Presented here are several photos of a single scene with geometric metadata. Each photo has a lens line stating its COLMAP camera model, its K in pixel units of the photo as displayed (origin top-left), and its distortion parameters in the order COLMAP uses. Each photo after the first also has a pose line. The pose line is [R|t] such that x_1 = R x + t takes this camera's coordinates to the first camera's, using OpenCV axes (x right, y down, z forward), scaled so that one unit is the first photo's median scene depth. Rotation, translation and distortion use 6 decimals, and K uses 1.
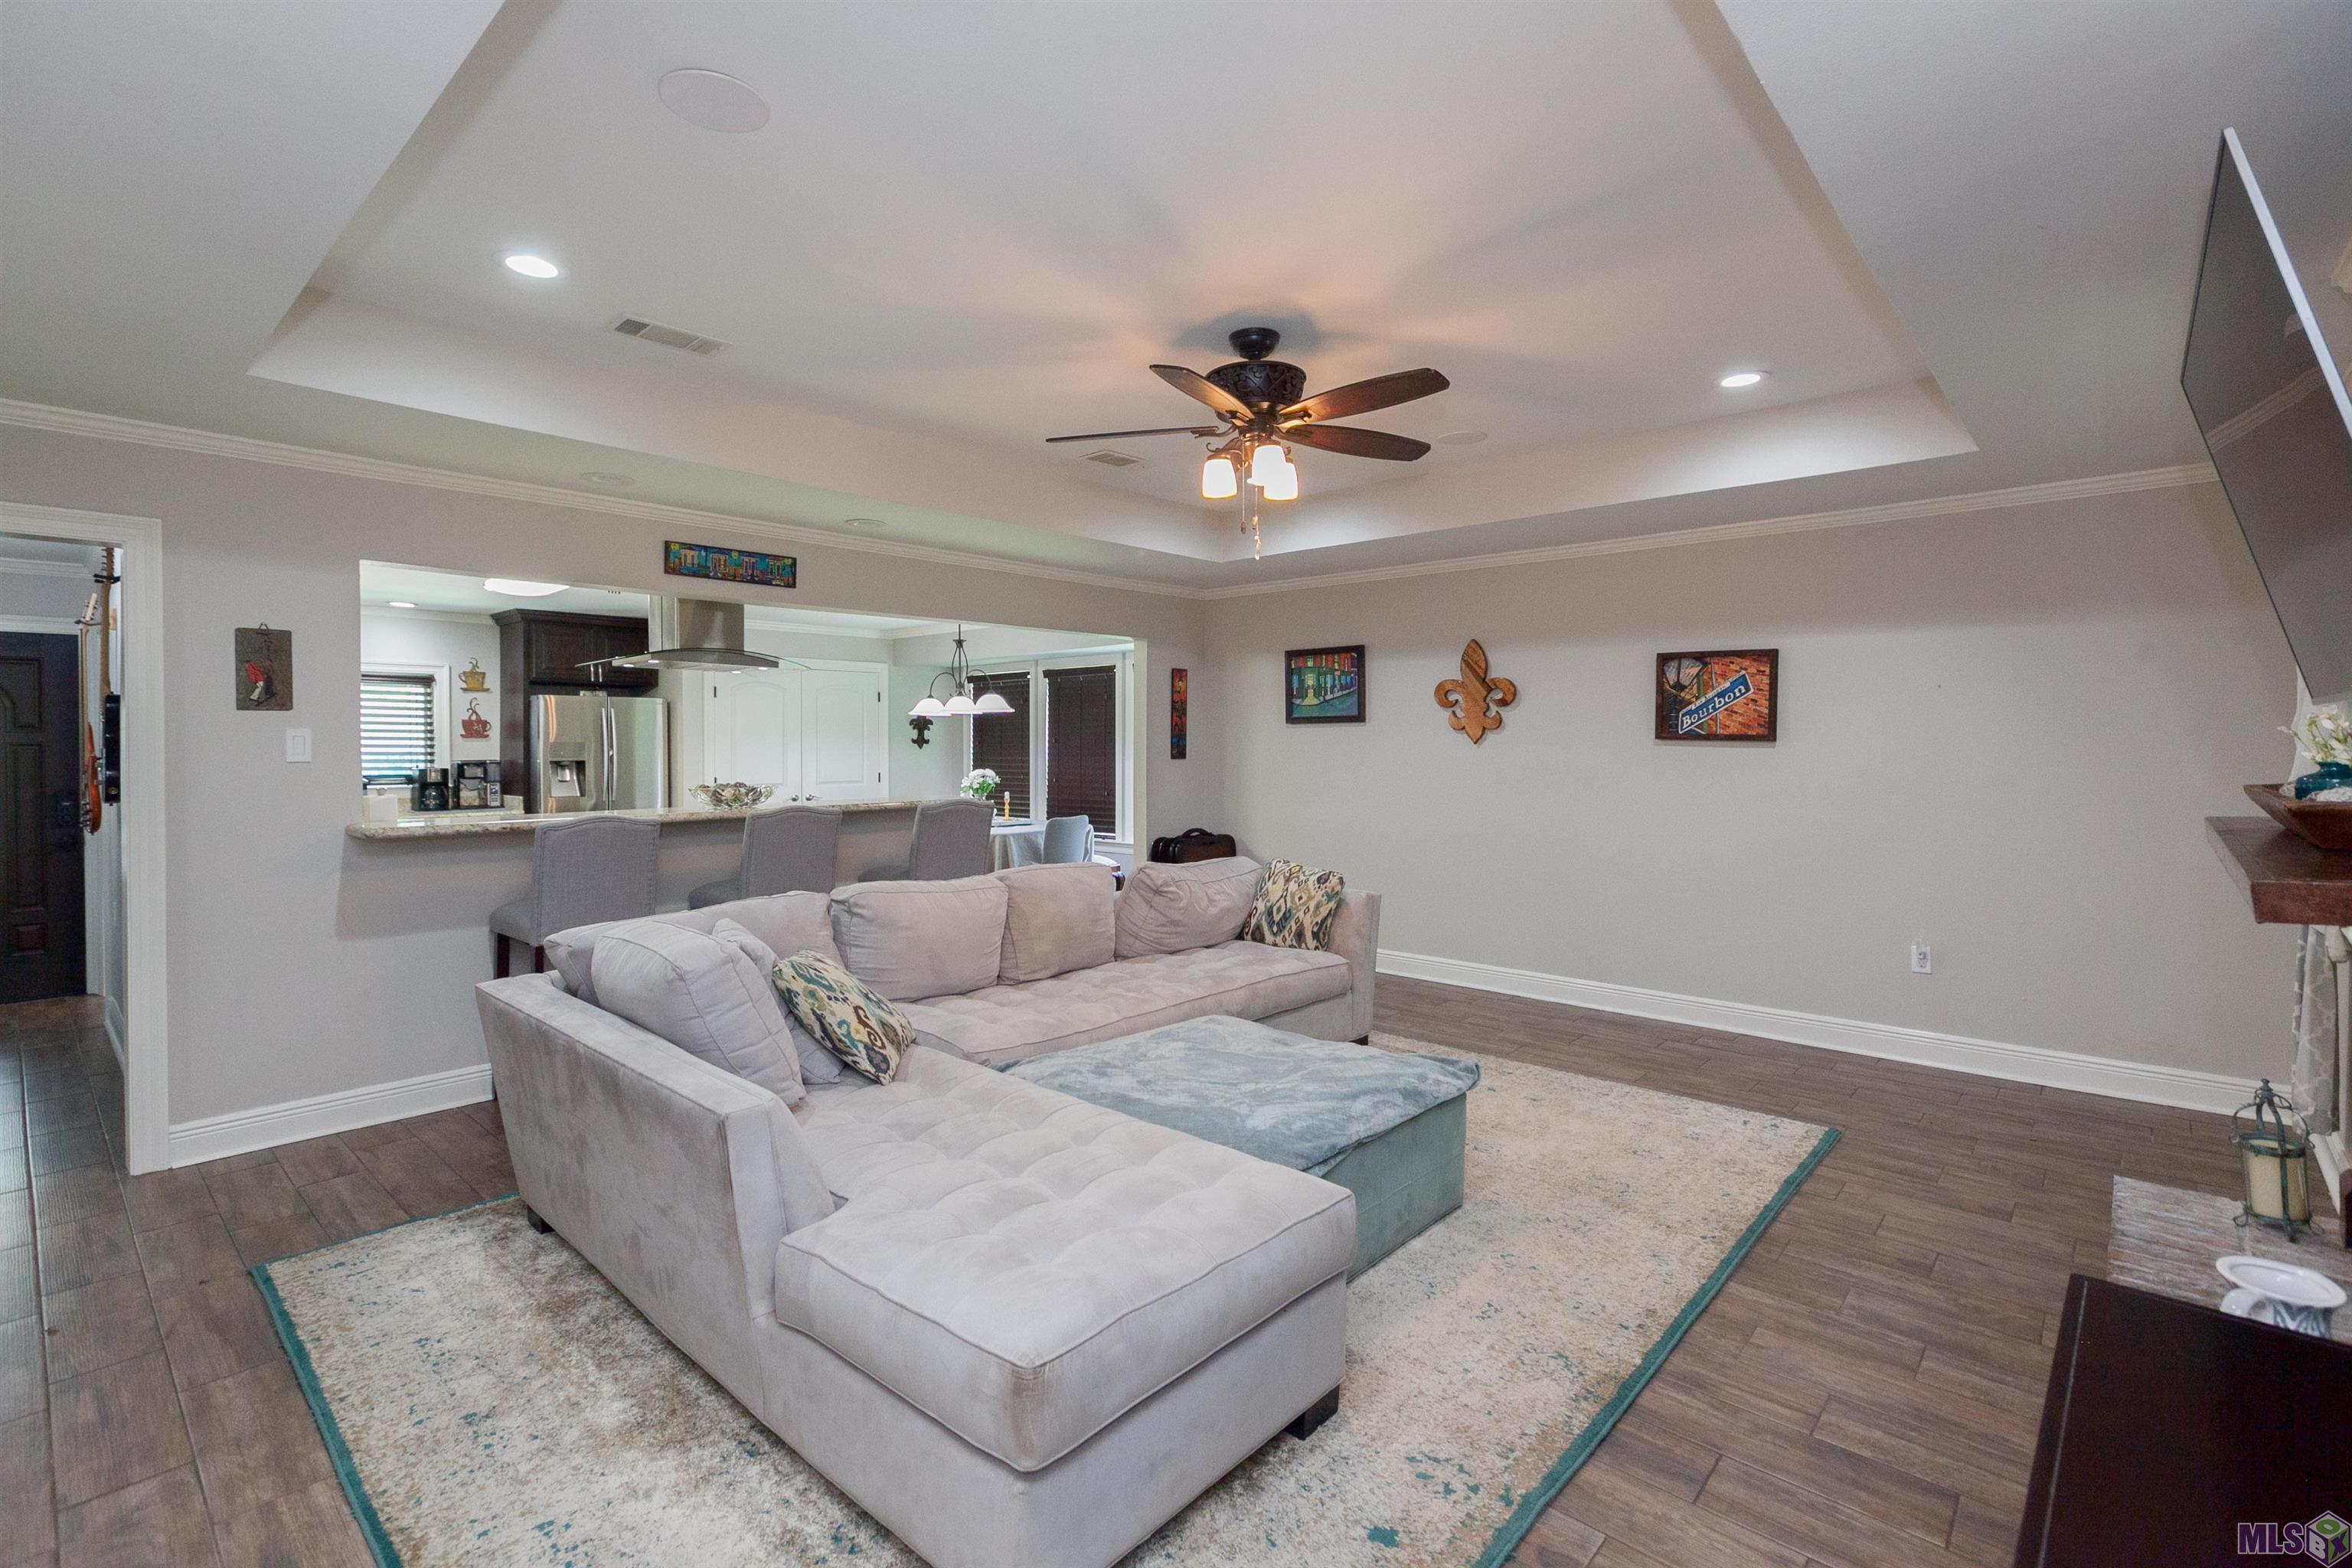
lens RADIAL K [[1051.3, 0, 1175.1], [0, 1051.3, 748.4], [0, 0, 1]] dist [-0.000139, 0.000274]
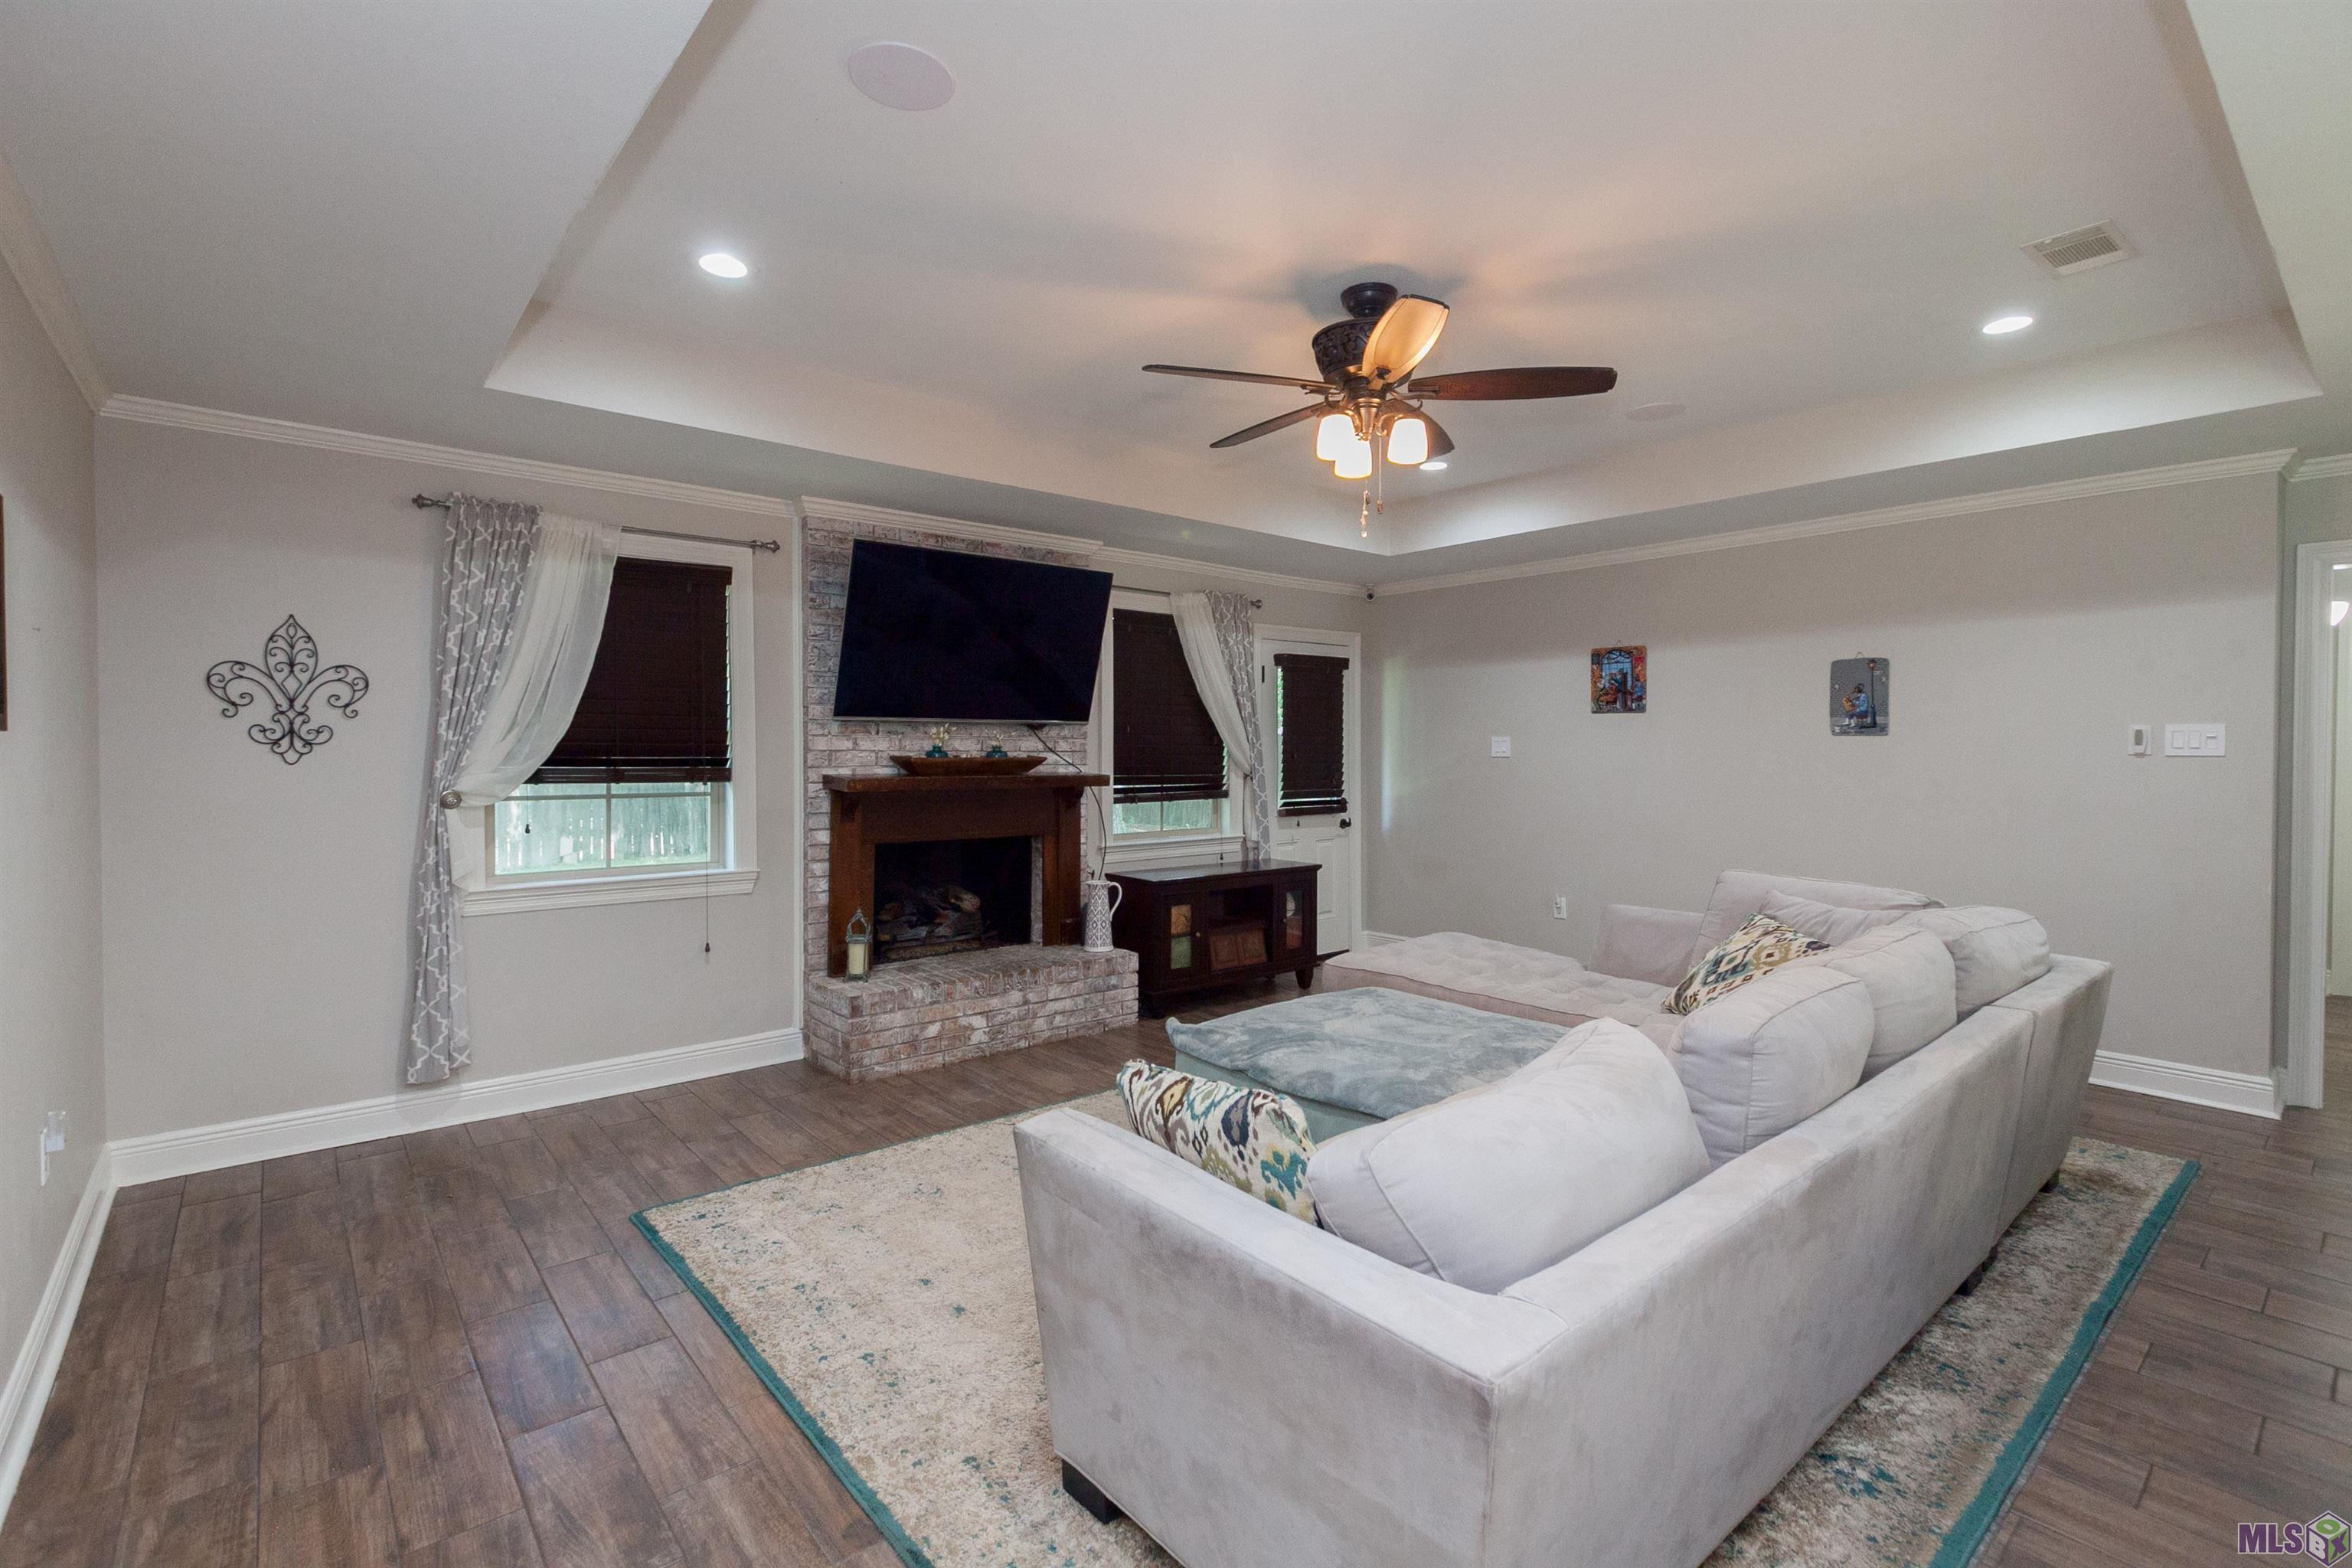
lens RADIAL K [[1074.9, 0, 1176.7], [0, 1074.9, 745.1], [0, 0, 1]] dist [0.005576, -0.000274]
pose [[-0.992132, 0.000359, 0.125197, 0.060751], [0.001649, 0.999947, 0.010197, -0.004223], [-0.125186, 0.010323, -0.992080, 0.989253]]
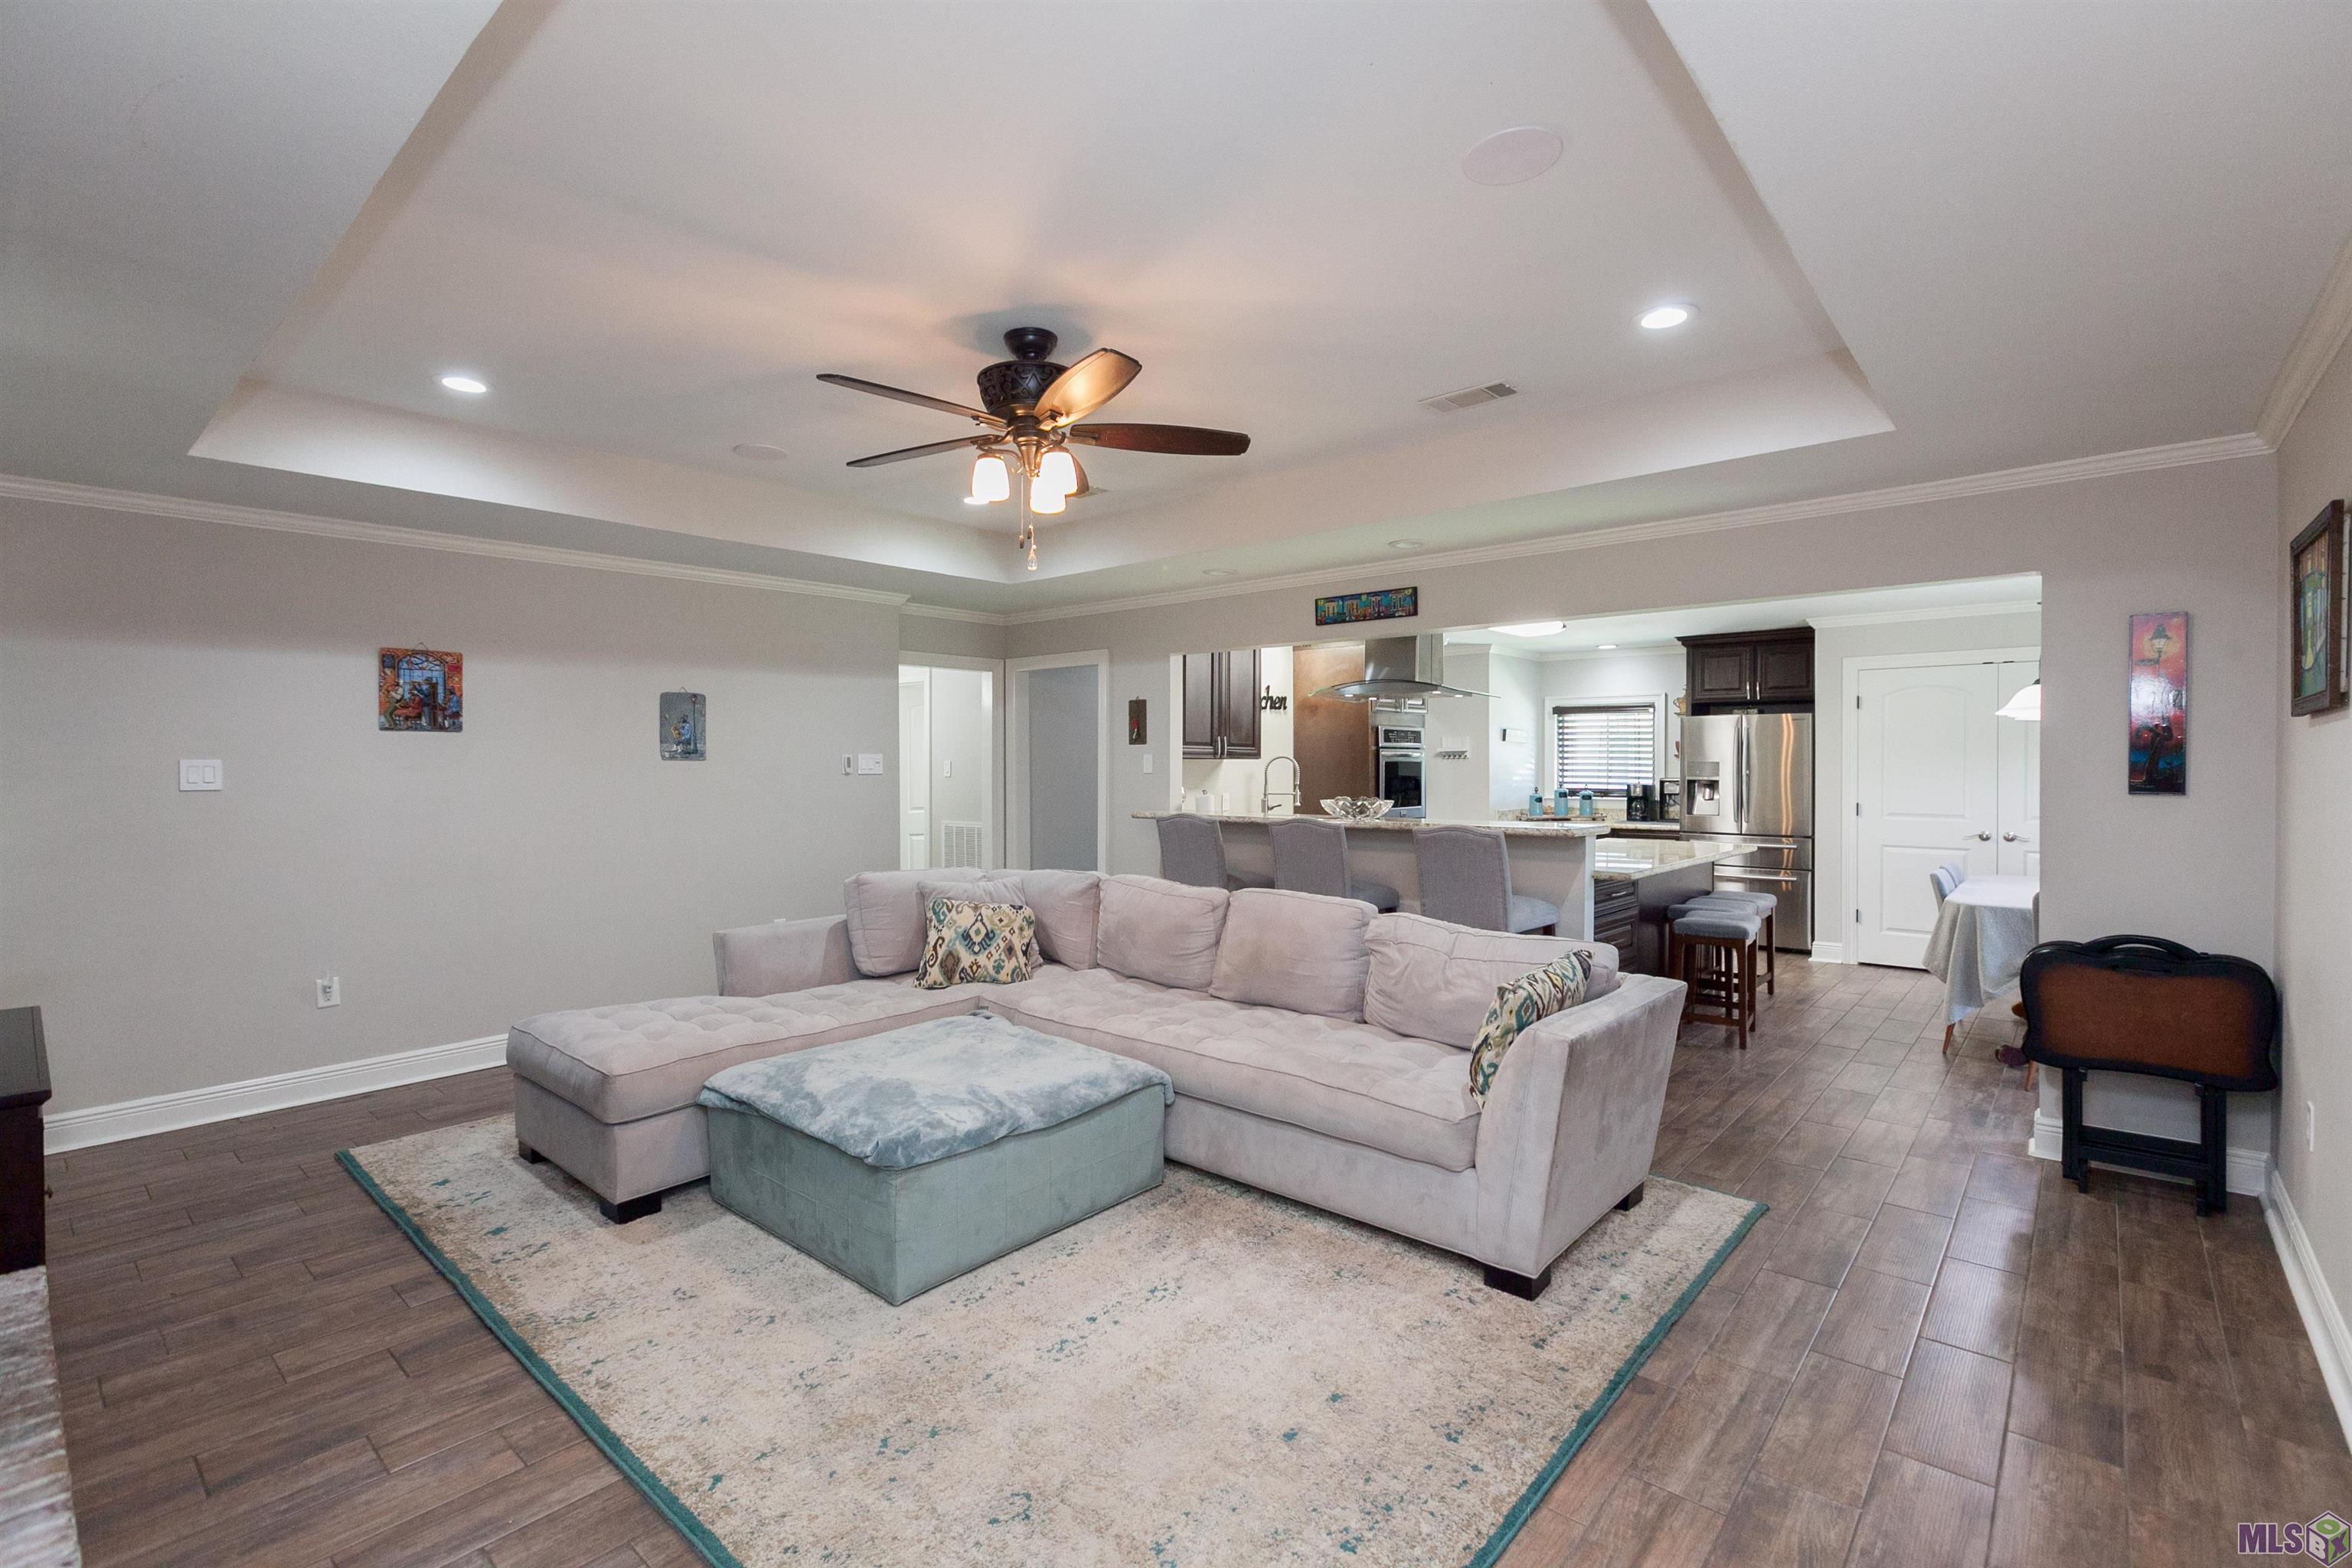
lens RADIAL K [[1058.7, 0, 1173.4], [0, 1058.7, 771.0], [0, 0, 1]] dist [0.003494, 0.000413]
pose [[0.021816, 0.009447, -0.999717, 0.524544], [-0.006227, 0.999937, 0.009313, -0.004079], [0.999743, 0.006022, 0.021874, 0.558723]]
